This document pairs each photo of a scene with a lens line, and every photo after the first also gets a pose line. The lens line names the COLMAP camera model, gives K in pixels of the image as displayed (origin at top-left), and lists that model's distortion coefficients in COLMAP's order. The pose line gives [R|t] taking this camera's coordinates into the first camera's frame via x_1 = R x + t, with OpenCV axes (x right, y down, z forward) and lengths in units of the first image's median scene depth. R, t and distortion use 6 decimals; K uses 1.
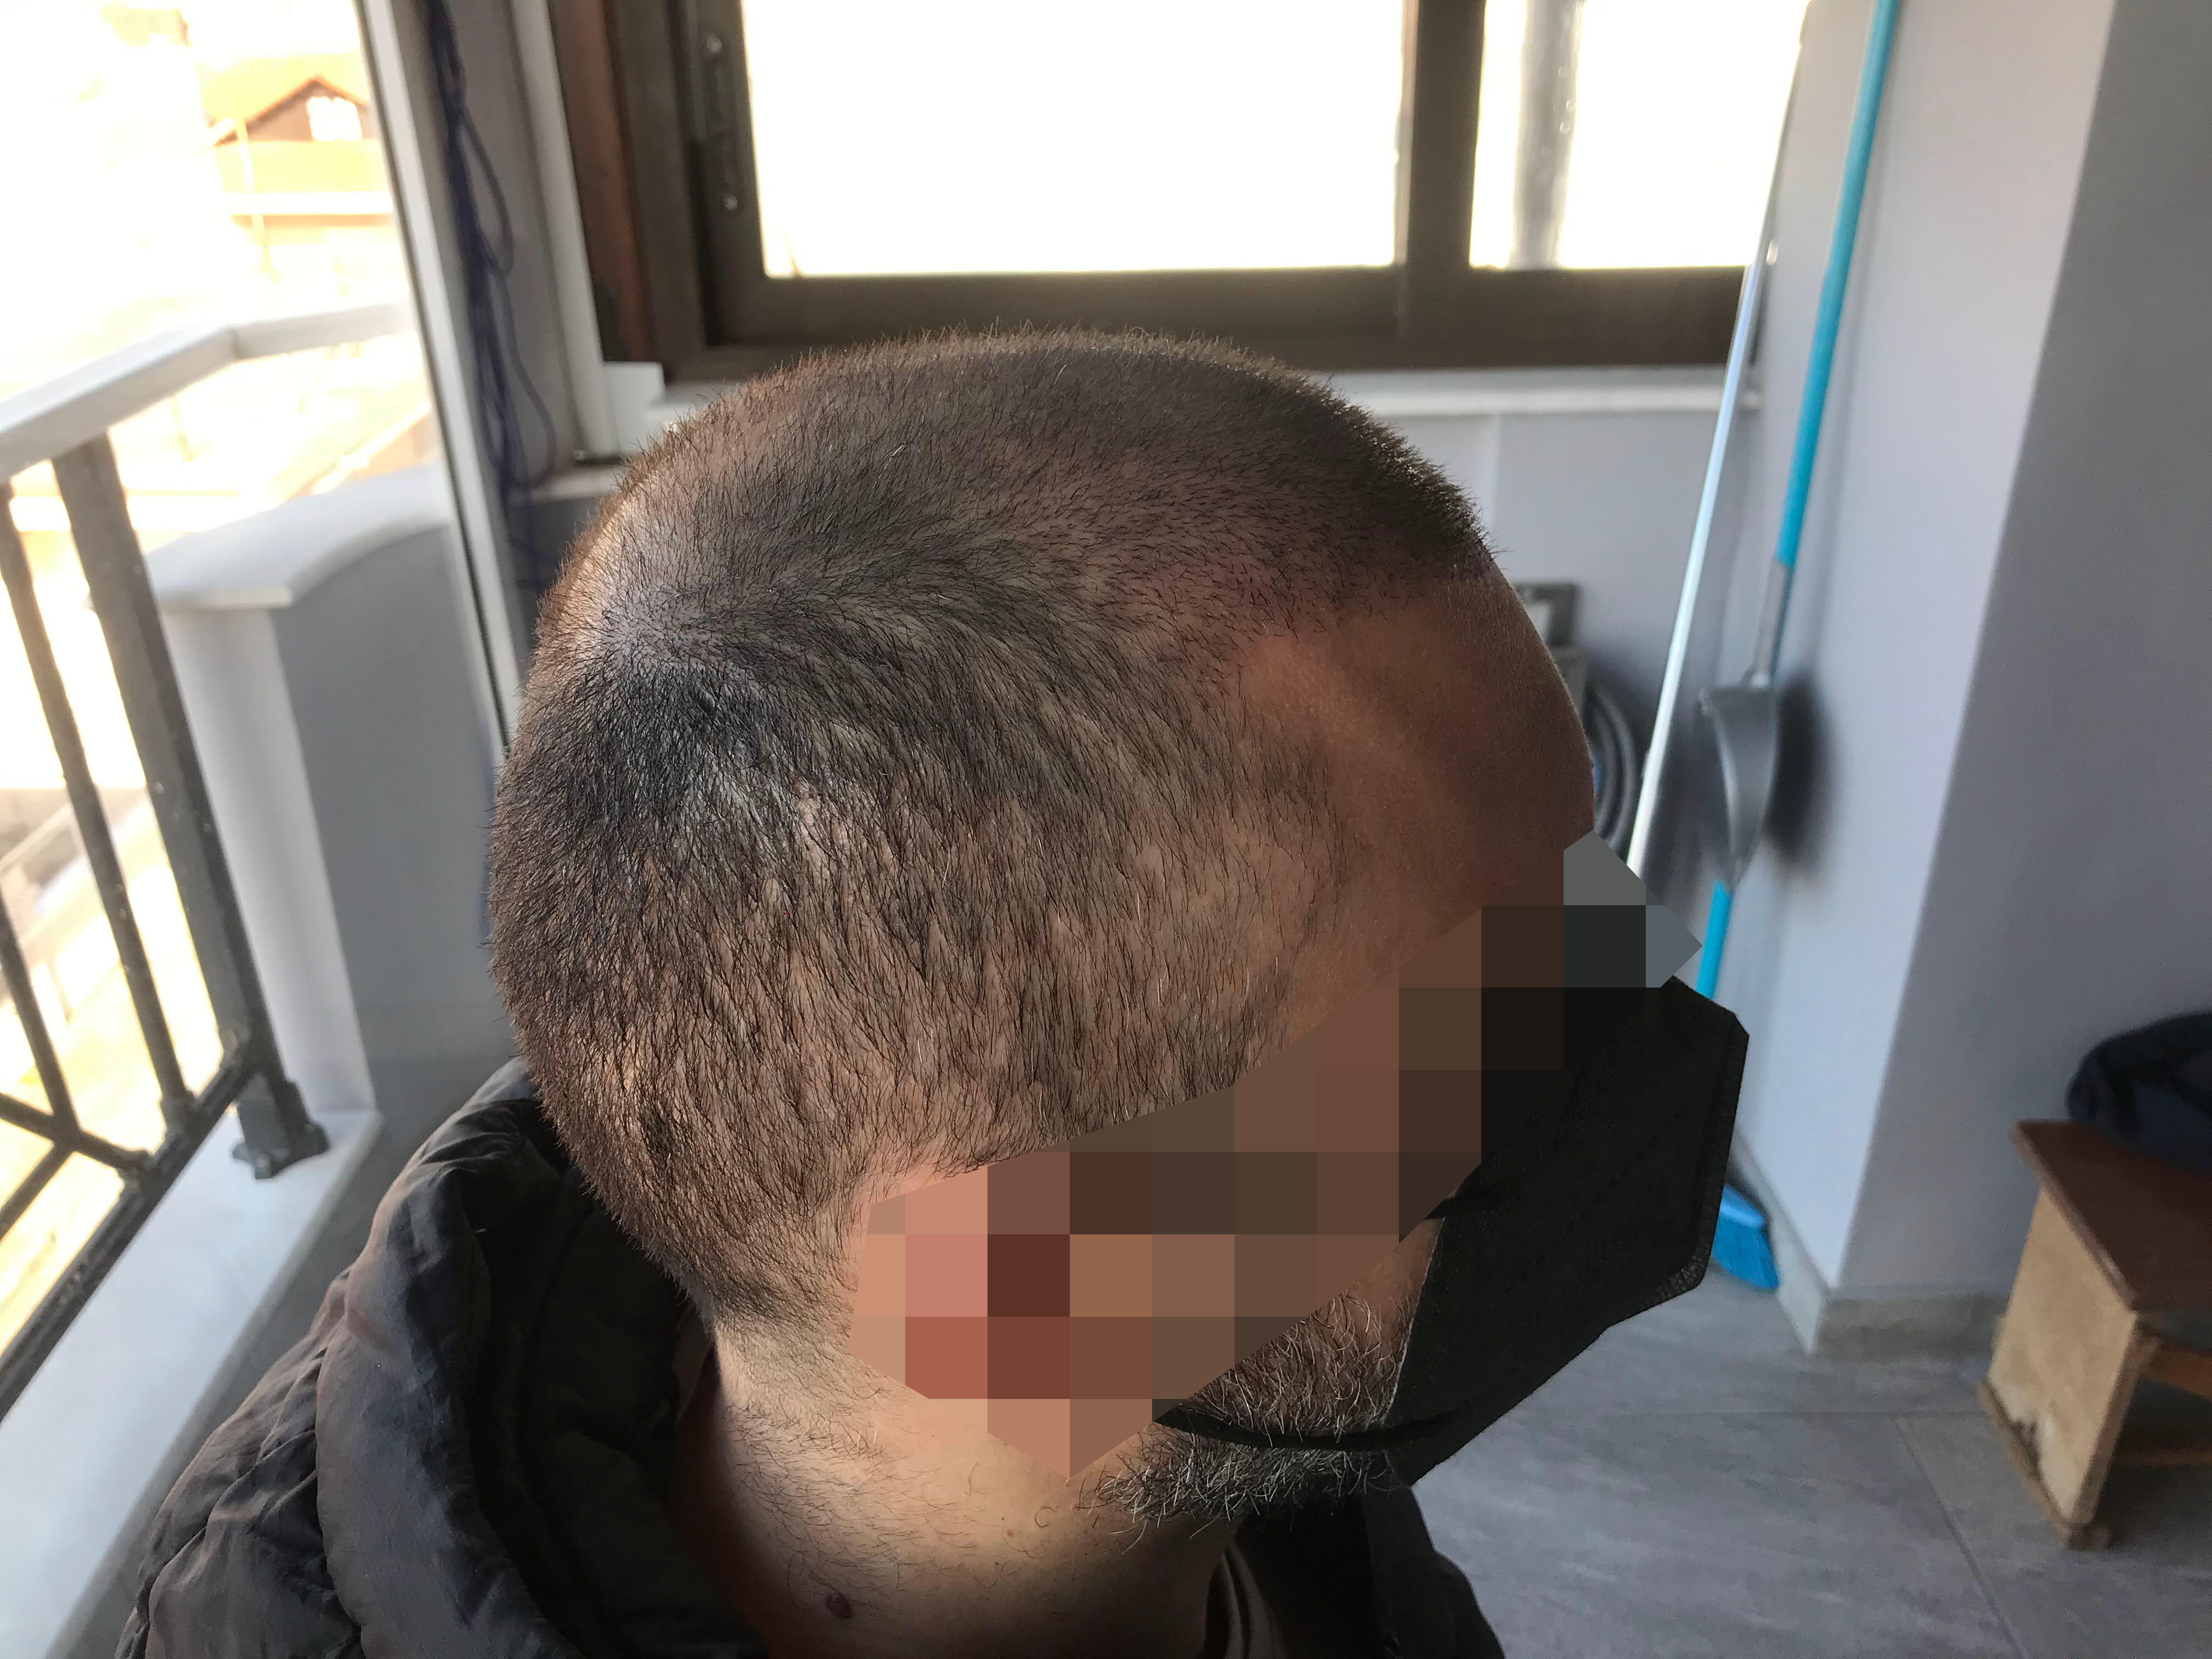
lens RADIAL K [[1814.1, 0, 1106.0], [0, 1814.1, 829.5], [0, 0, 1]] dist [0.005171, -0.003428]
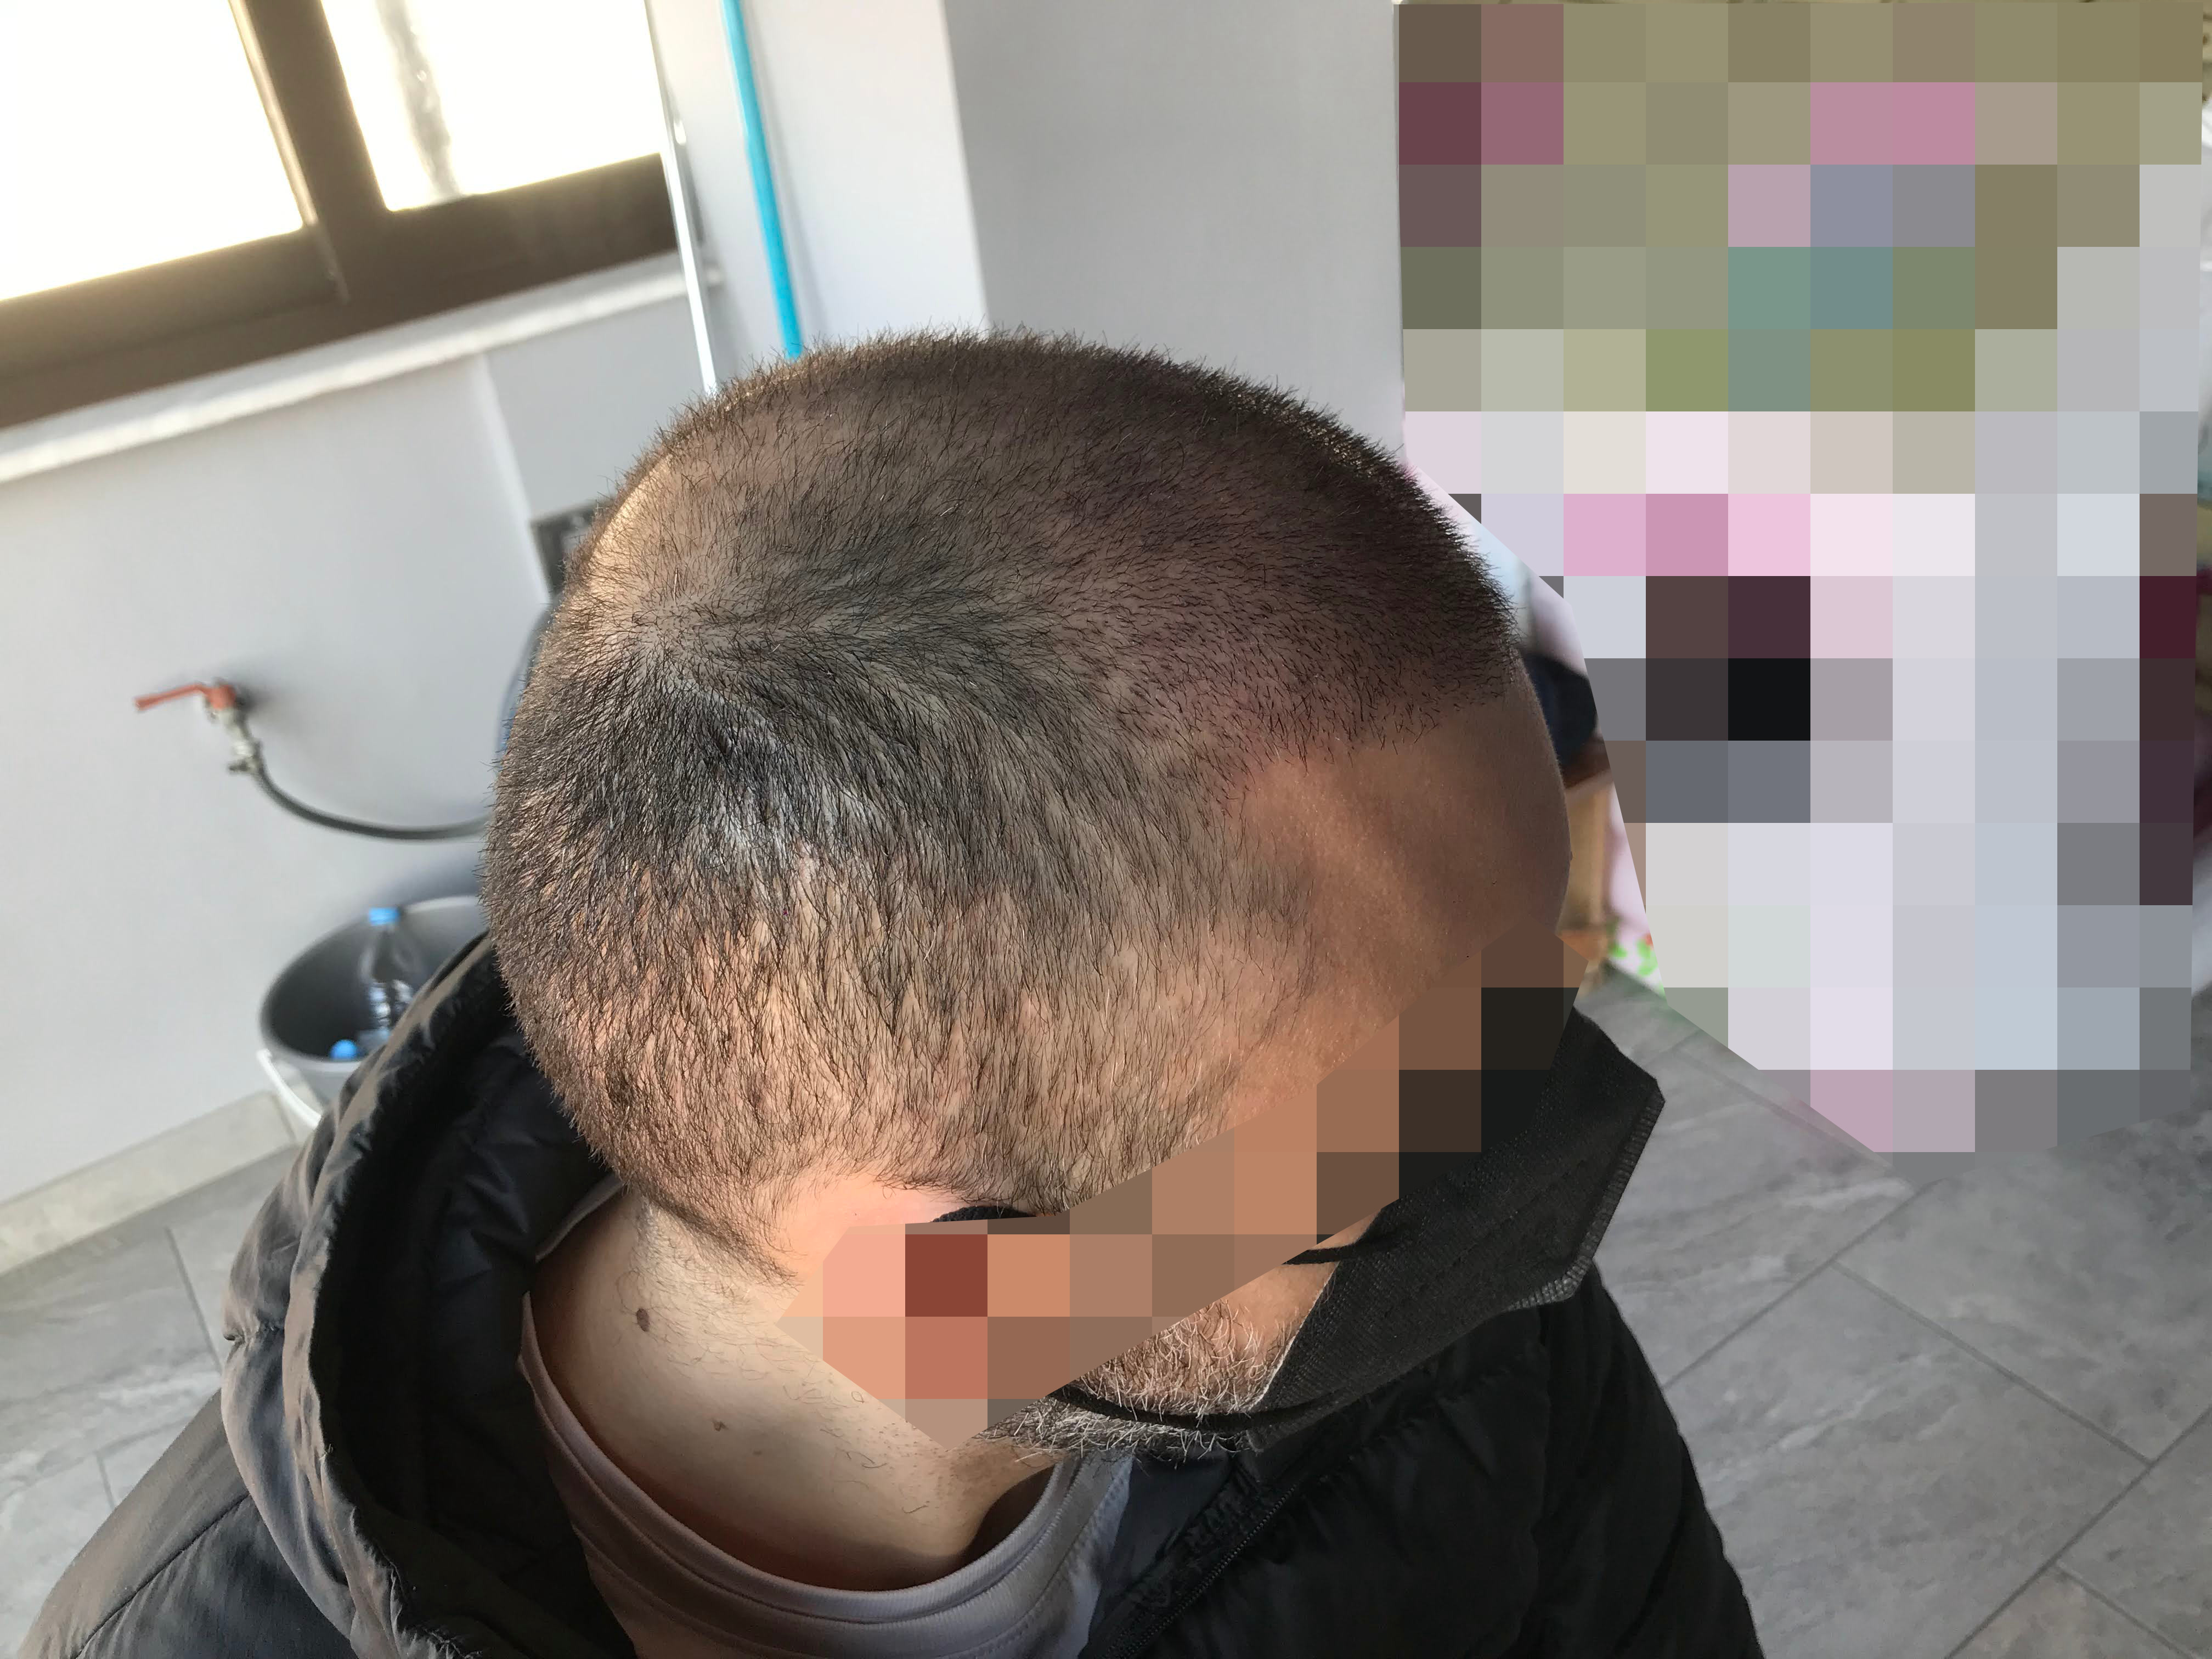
lens RADIAL K [[1829.0, 0, 1110.4], [0, 1829.0, 818.6], [0, 0, 1]] dist [0.002251, 0.016609]
pose [[0.984741, 0.171757, 0.028020, -0.027685], [-0.174027, 0.971902, 0.158497, -0.226093], [-0.000010, -0.160955, 0.986962, -0.019067]]
